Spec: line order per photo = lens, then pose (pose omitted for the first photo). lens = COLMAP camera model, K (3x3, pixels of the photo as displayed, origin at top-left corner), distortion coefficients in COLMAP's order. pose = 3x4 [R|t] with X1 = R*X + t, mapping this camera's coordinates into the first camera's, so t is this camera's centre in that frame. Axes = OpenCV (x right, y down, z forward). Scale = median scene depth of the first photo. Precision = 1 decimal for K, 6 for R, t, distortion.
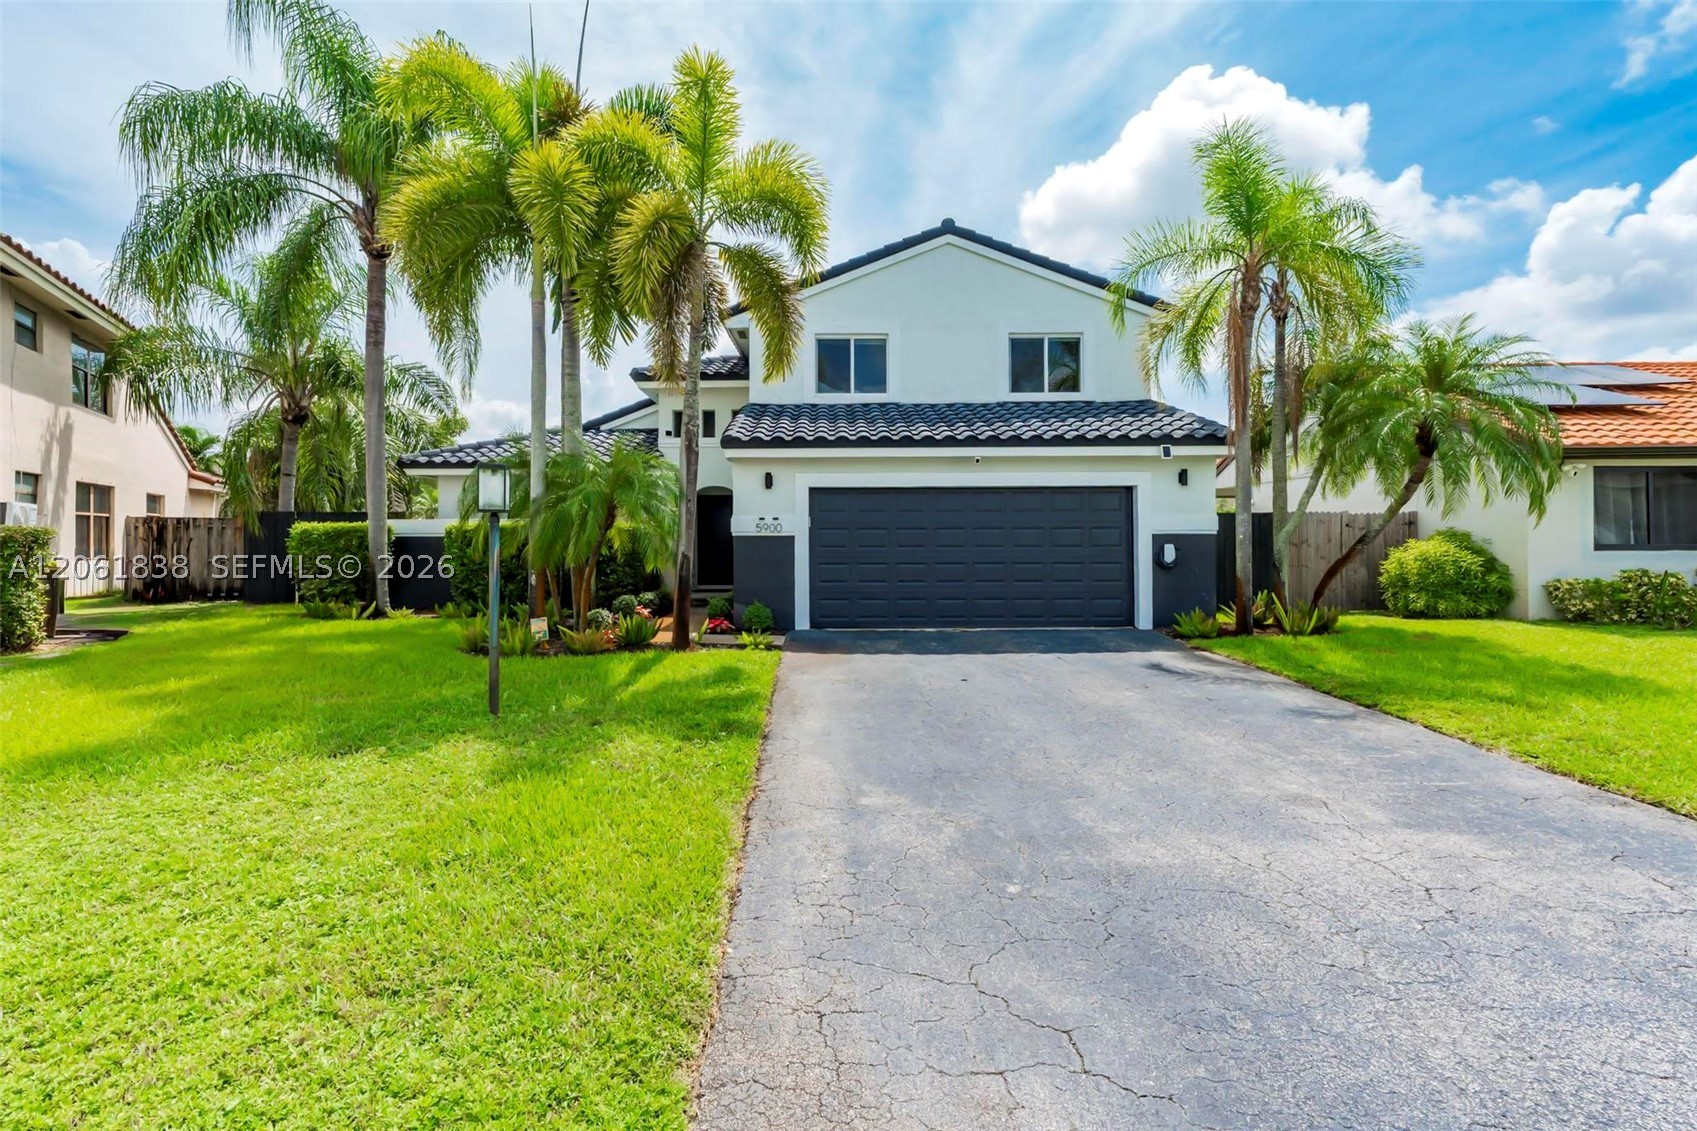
lens RADIAL K [[846.2, 0, 848.5], [0, 846.2, 565.5], [0, 0, 1]] dist [0.000054, 0.000161]
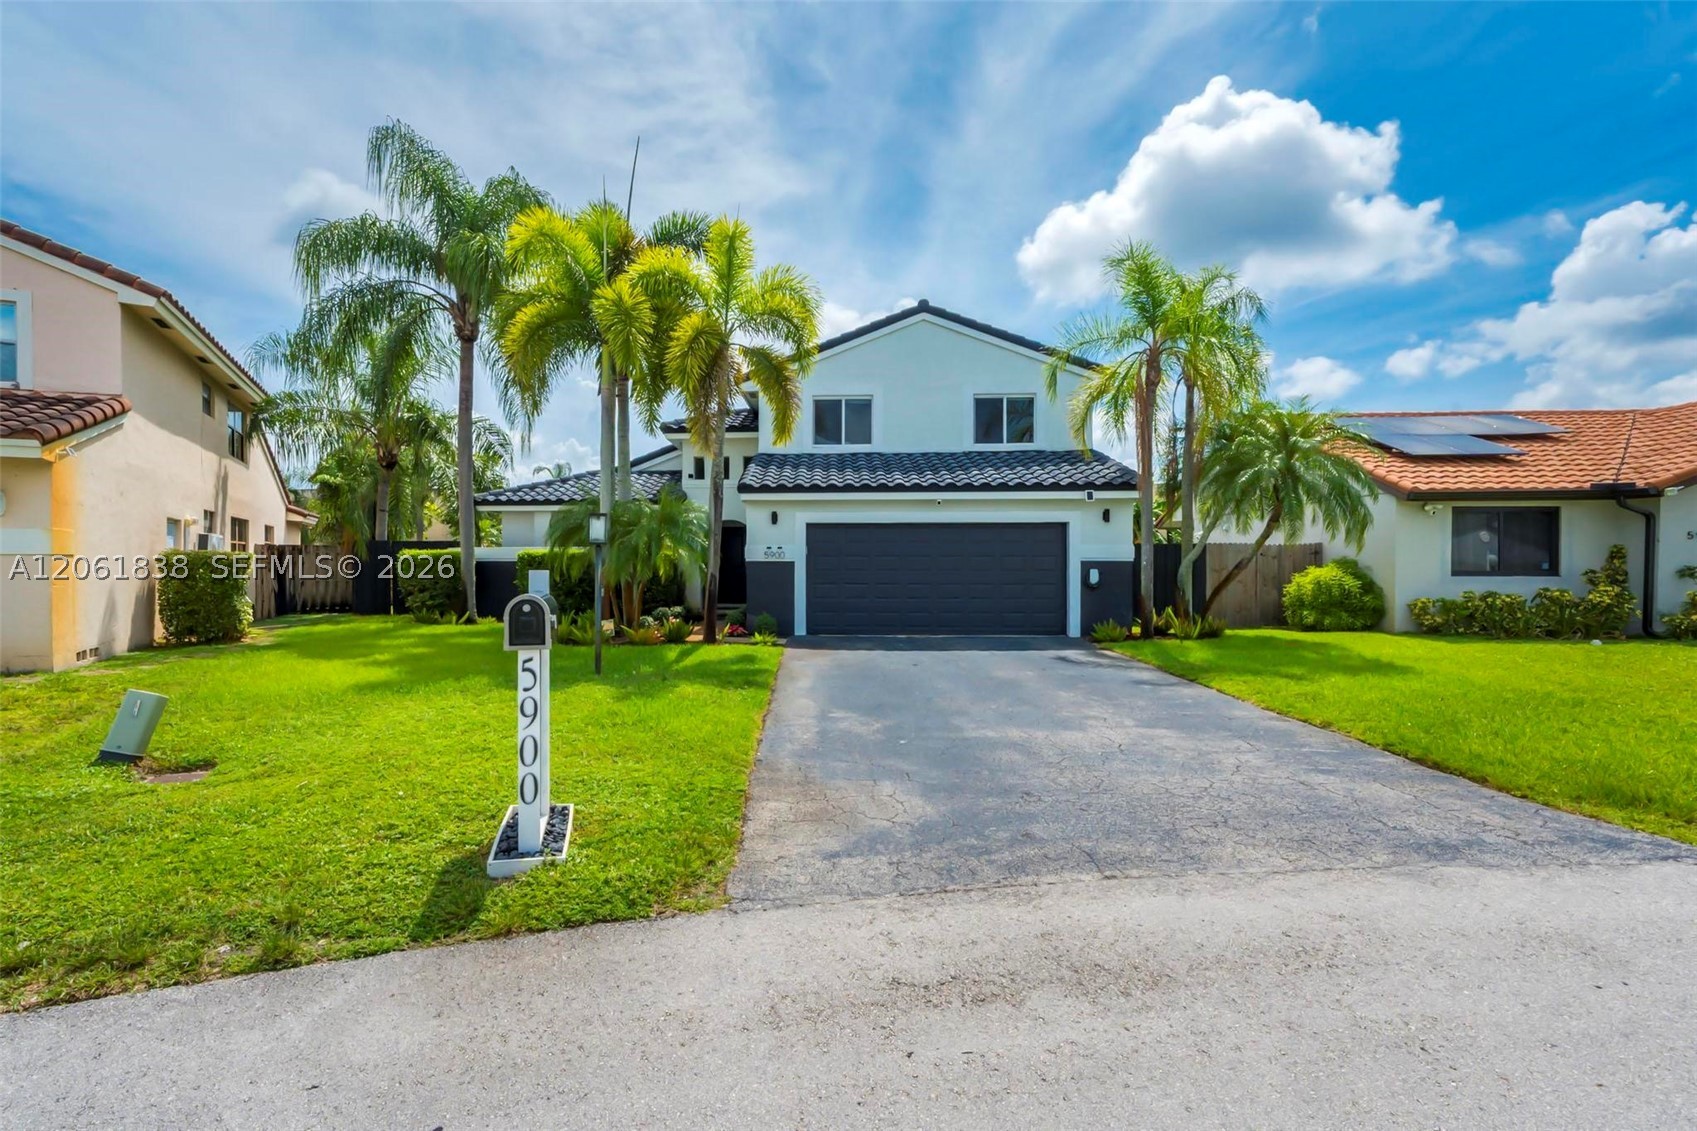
lens RADIAL K [[846.2, 0, 848.5], [0, 846.2, 565.5], [0, 0, 1]] dist [0.000054, 0.000161]
pose [[0.999990, 0.003197, -0.003251, 0.020323], [-0.003301, 0.999468, -0.032443, 0.011577], [0.003146, 0.032453, 0.999468, -0.255339]]
